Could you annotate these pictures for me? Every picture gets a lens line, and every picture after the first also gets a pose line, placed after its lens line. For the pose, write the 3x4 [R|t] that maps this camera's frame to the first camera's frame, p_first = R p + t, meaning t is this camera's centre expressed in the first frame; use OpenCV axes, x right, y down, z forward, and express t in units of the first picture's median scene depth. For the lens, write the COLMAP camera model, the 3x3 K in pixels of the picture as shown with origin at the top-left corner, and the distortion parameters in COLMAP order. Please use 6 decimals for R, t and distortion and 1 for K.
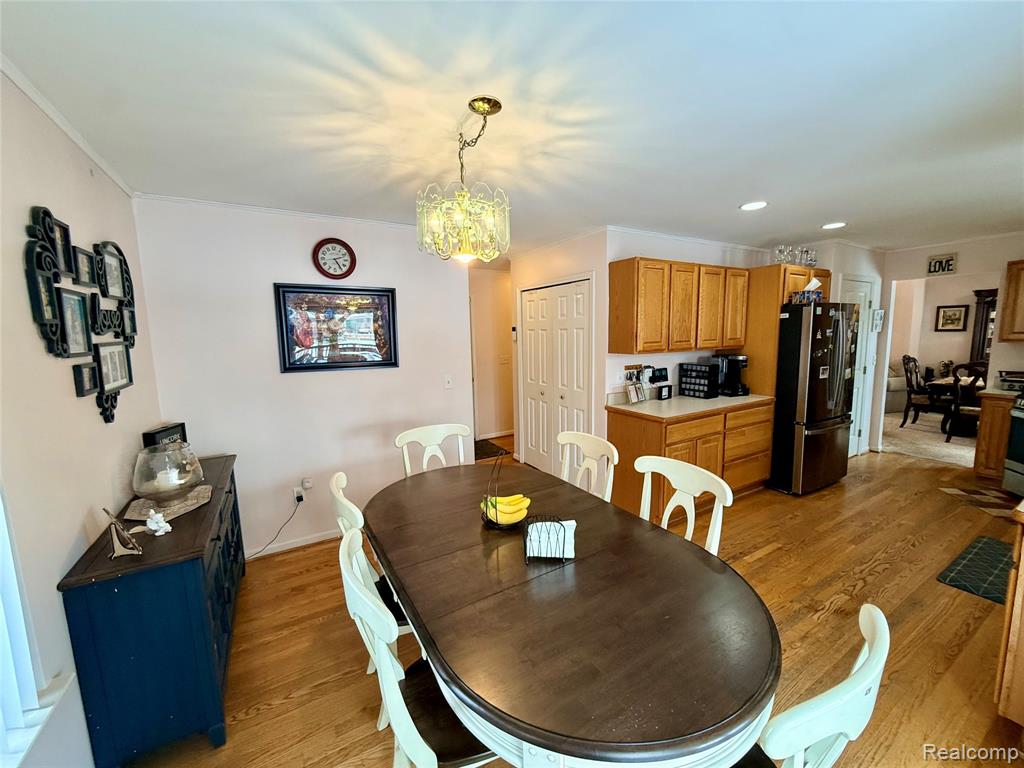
lens RADIAL K [[407.2, 0, 514.5], [0, 407.2, 384.4], [0, 0, 1]] dist [-0.000627, -0.000196]
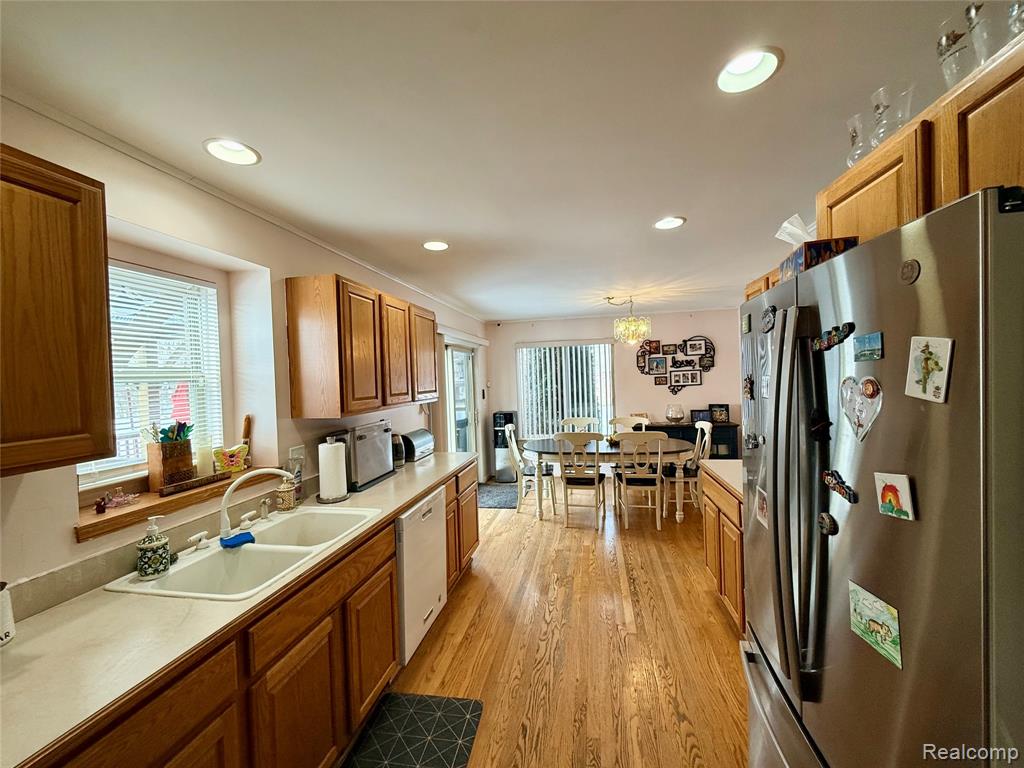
lens RADIAL K [[407.2, 0, 514.5], [0, 407.2, 384.4], [0, 0, 1]] dist [-0.000627, -0.000196]
pose [[-0.661754, 0.058063, -0.747470, 1.096285], [-0.047671, 0.991720, 0.119240, -0.151580], [0.748204, 0.114541, -0.653507, 1.028709]]
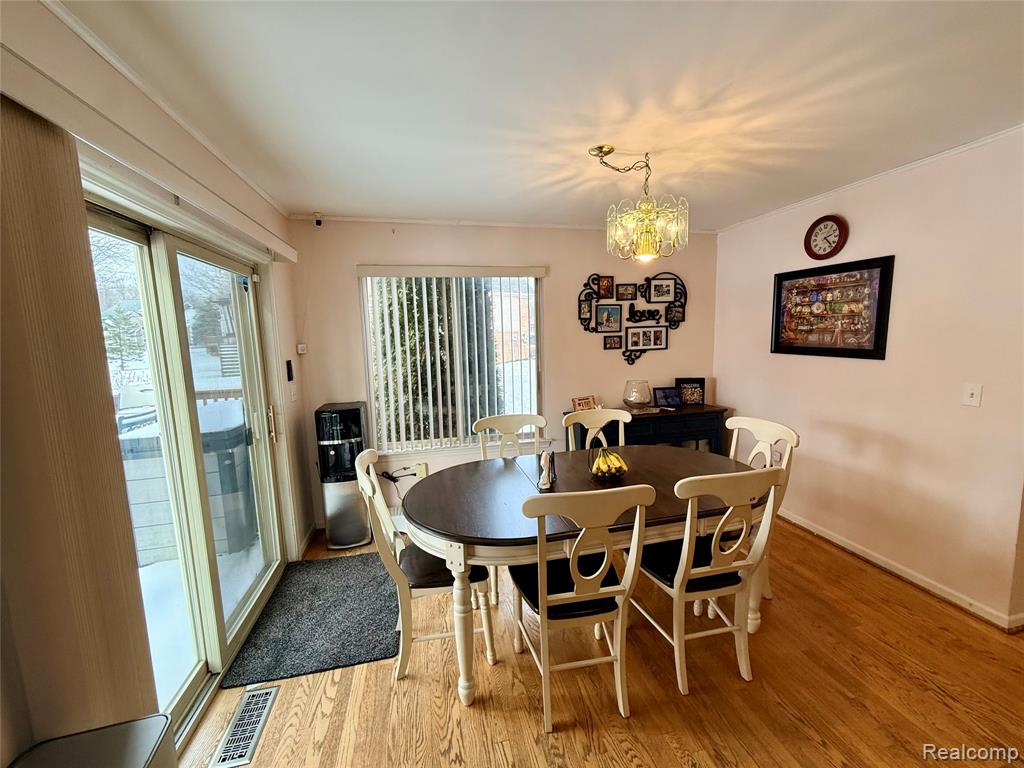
lens RADIAL K [[407.2, 0, 514.5], [0, 407.2, 384.4], [0, 0, 1]] dist [-0.000627, -0.000196]
pose [[-0.301266, 0.146636, -0.942198, 0.554297], [-0.091167, 0.979149, 0.181537, -0.063079], [0.949172, 0.140588, -0.281616, 0.490268]]
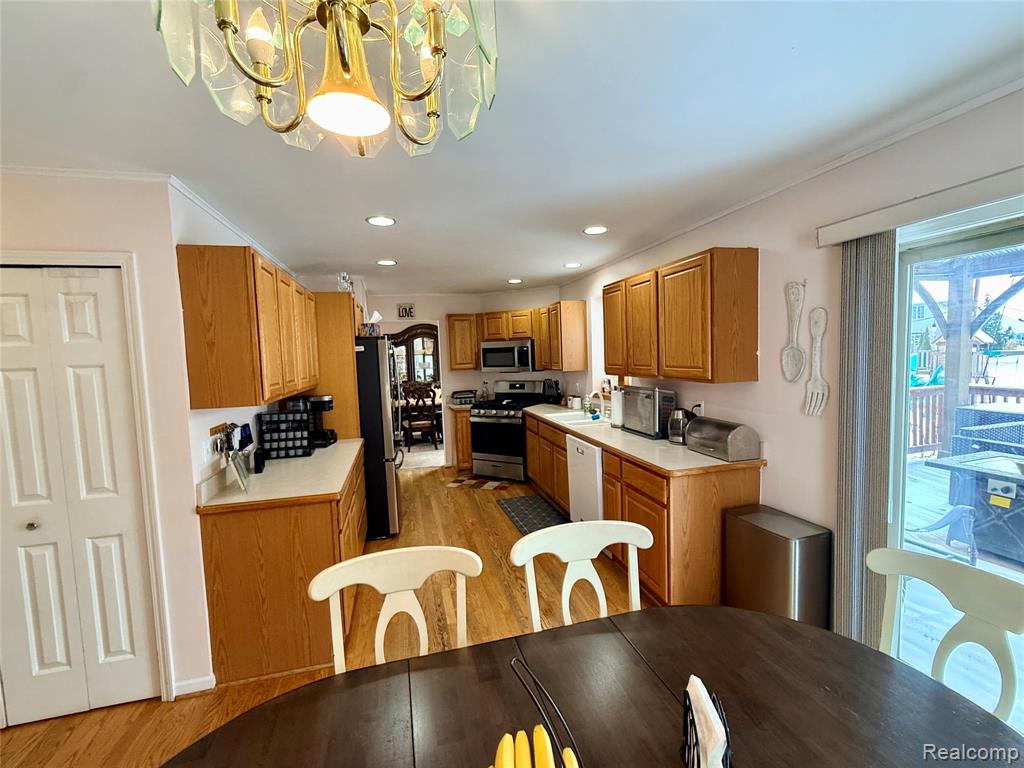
lens RADIAL K [[430.0, 0, 509.2], [0, 430.0, 380.2], [0, 0, 1]] dist [-0.017667, 0.000049]
pose [[0.295776, -0.048277, 0.954036, -0.162533], [0.146498, 0.989200, 0.004639, -0.052131], [-0.943957, 0.138392, 0.299655, 0.391251]]
